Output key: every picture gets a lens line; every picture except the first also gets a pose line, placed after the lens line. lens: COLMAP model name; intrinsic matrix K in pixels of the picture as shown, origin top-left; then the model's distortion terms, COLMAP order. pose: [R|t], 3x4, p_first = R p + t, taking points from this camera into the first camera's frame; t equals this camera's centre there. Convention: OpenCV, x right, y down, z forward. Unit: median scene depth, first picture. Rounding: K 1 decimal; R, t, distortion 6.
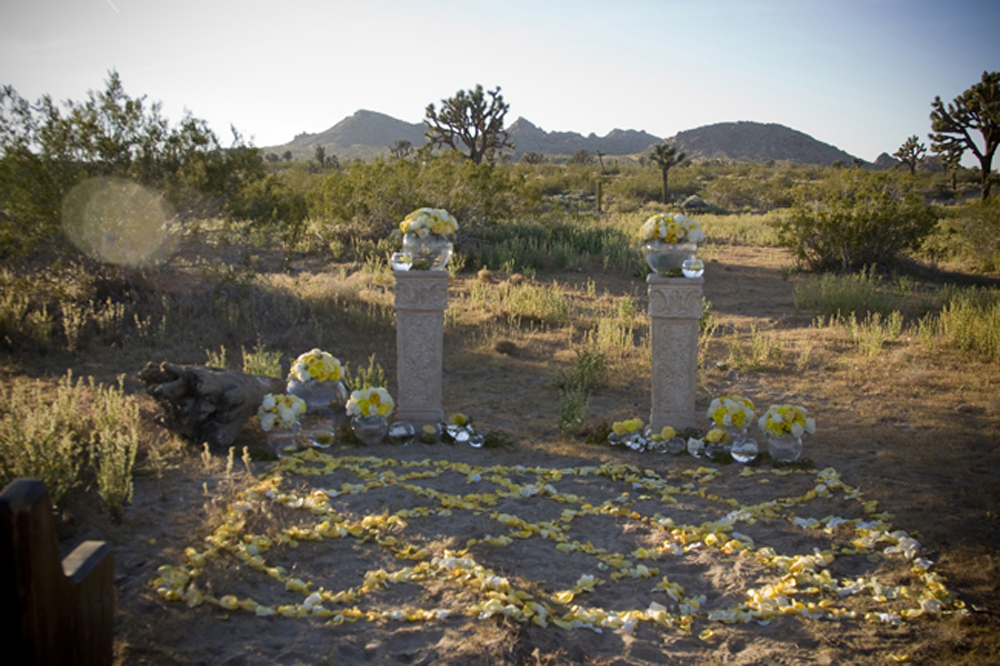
lens RADIAL K [[1101.5, 0, 513.4], [0, 1101.5, 336.3], [0, 0, 1]] dist [-0.088833, 0.010566]
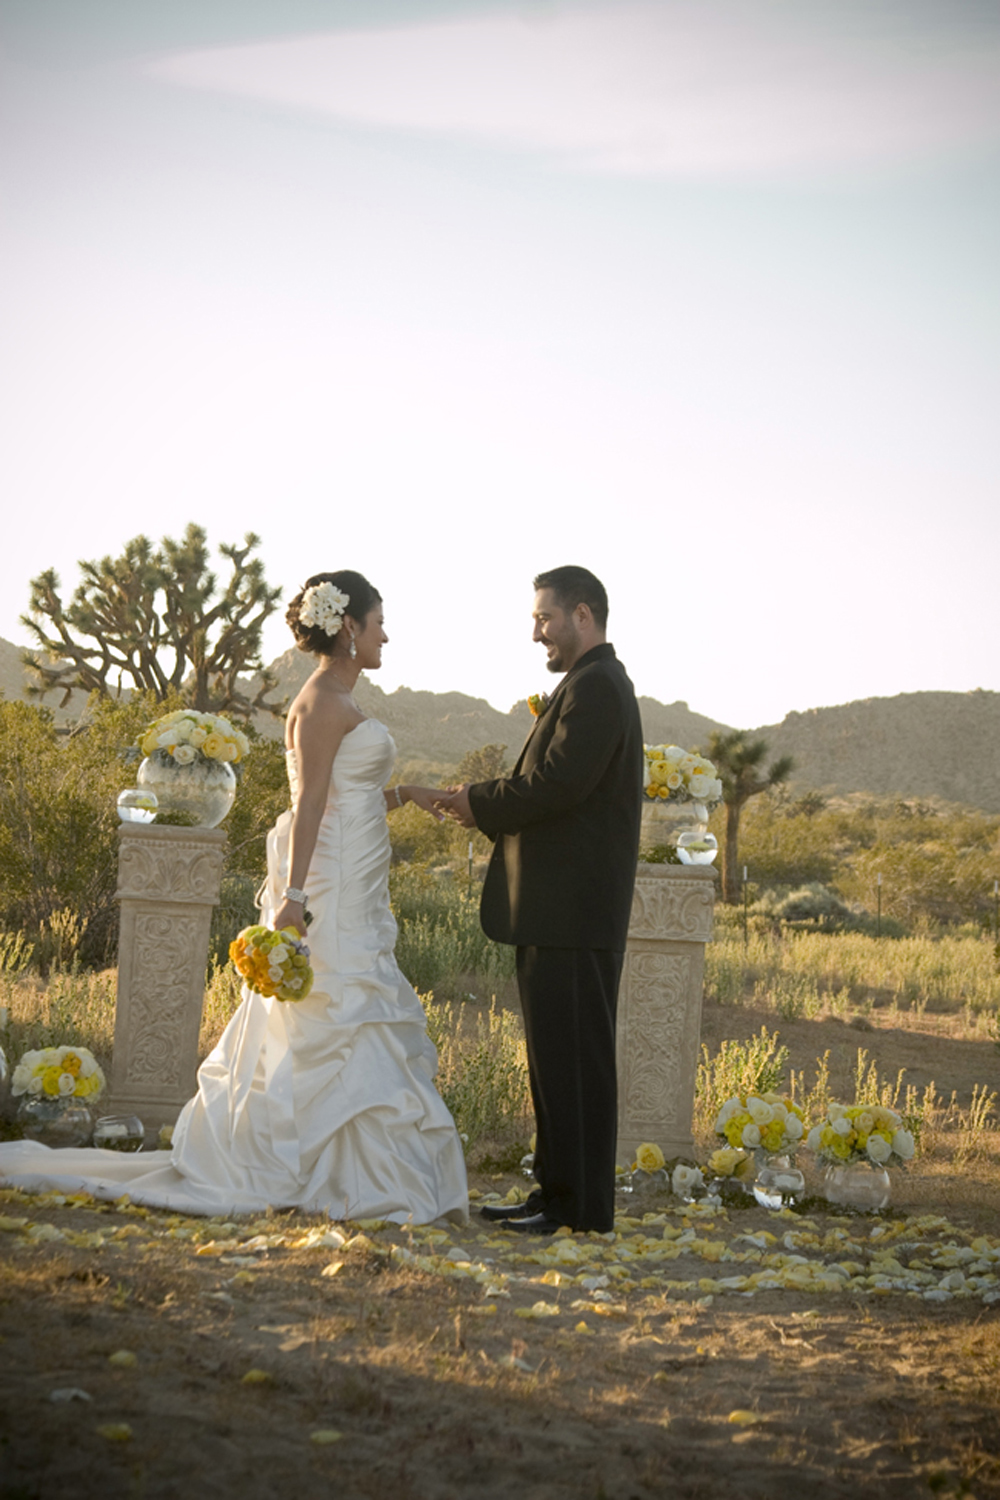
lens RADIAL K [[3525.0, 0, 500.0], [0, 3525.0, 750.0], [0, 0, 1]] dist [0.144292, 0.043530]
pose [[0.996103, 0.060158, 0.064495, -0.004509], [-0.048521, 0.984446, -0.168852, 0.019464], [-0.073650, 0.165065, 0.983529, -0.070704]]
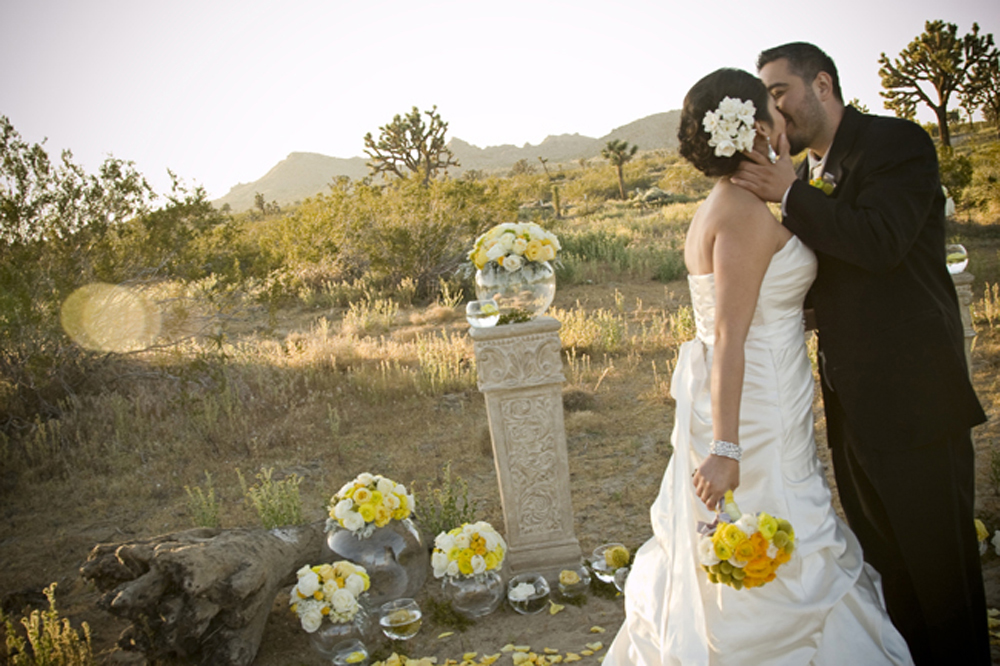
lens RADIAL K [[1098.5, 0, 500.0], [0, 1098.5, 333.0], [0, 0, 1]] dist [-0.112318, 0.010942]
pose [[0.989285, -0.143654, 0.026065, -0.012107], [0.144106, 0.989427, -0.016378, -0.005055], [-0.023436, 0.019958, 0.999526, 0.042490]]
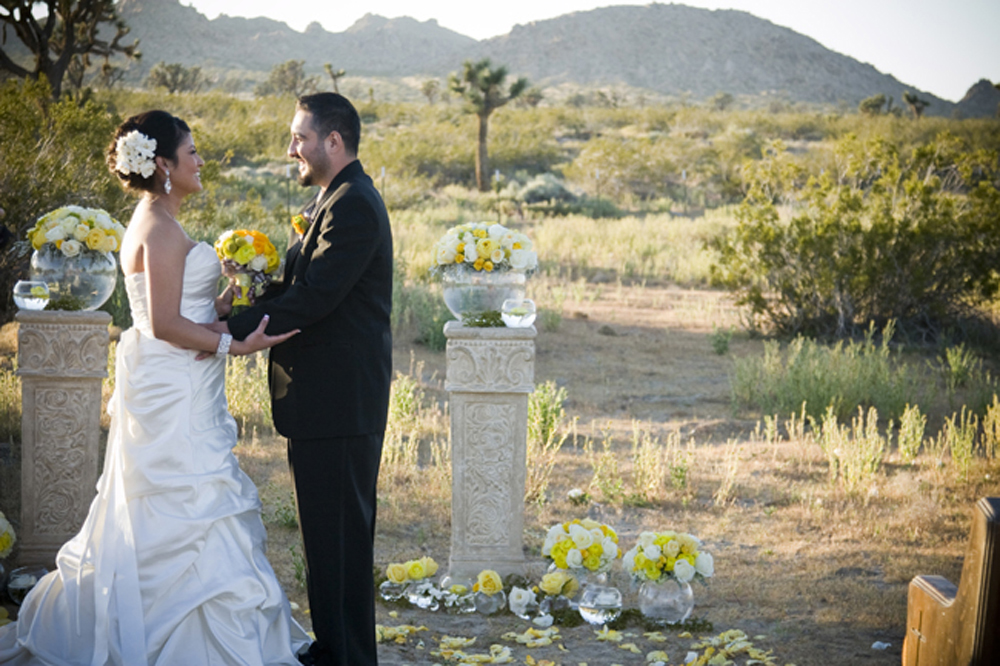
lens RADIAL K [[2606.2, 0, 500.0], [0, 2606.2, 333.0], [0, 0, 1]] dist [0.157160, 0.658891]
pose [[0.989633, 0.010996, 0.143197, -0.005959], [-0.001868, 0.997966, -0.063726, 0.004572], [-0.143606, 0.062797, 0.987640, -0.046903]]
